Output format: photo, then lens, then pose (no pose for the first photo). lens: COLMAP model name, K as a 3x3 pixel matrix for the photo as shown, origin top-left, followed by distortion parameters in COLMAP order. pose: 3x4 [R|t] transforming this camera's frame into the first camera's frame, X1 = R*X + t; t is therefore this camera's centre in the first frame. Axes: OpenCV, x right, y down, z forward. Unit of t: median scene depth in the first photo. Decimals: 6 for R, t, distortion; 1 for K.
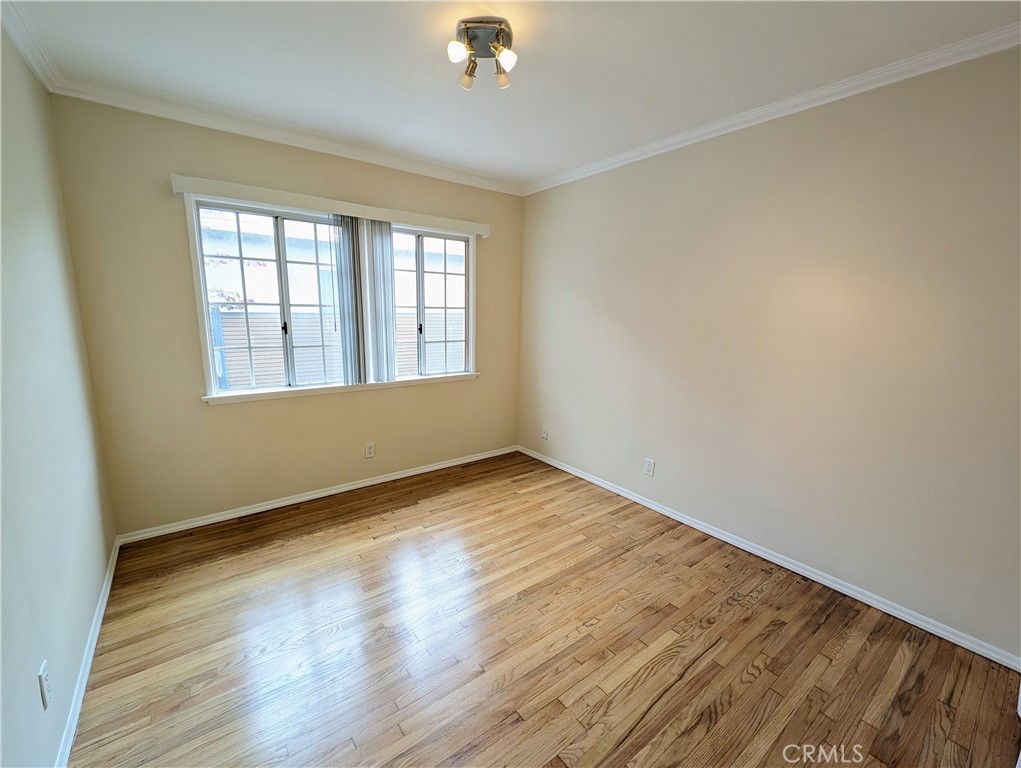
lens RADIAL K [[428.9, 0, 508.8], [0, 428.9, 385.1], [0, 0, 1]] dist [-0.003162, -0.000806]
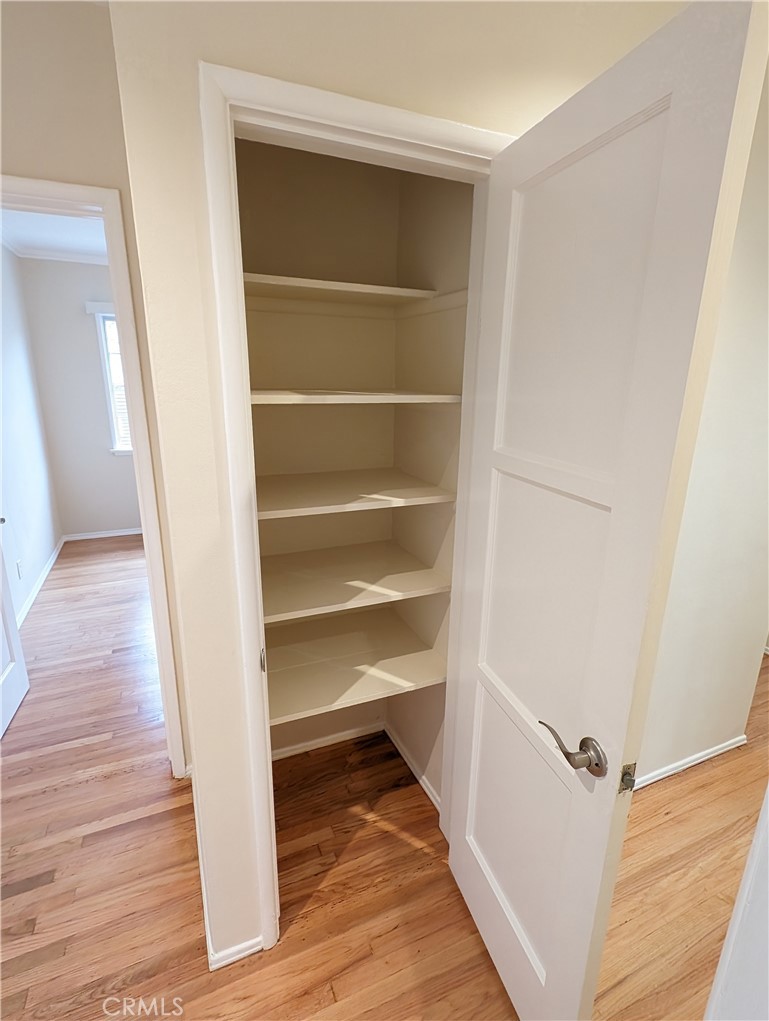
lens RADIAL K [[499.0, 0, 384.5], [0, 499.0, 510.5], [0, 0, 1]] dist [0.021179, -0.014357]
pose [[0.973790, 0.054472, -0.220831, 0.686013], [-0.036200, 0.995641, 0.085962, 0.060527], [0.224550, -0.075715, 0.971517, -0.563923]]
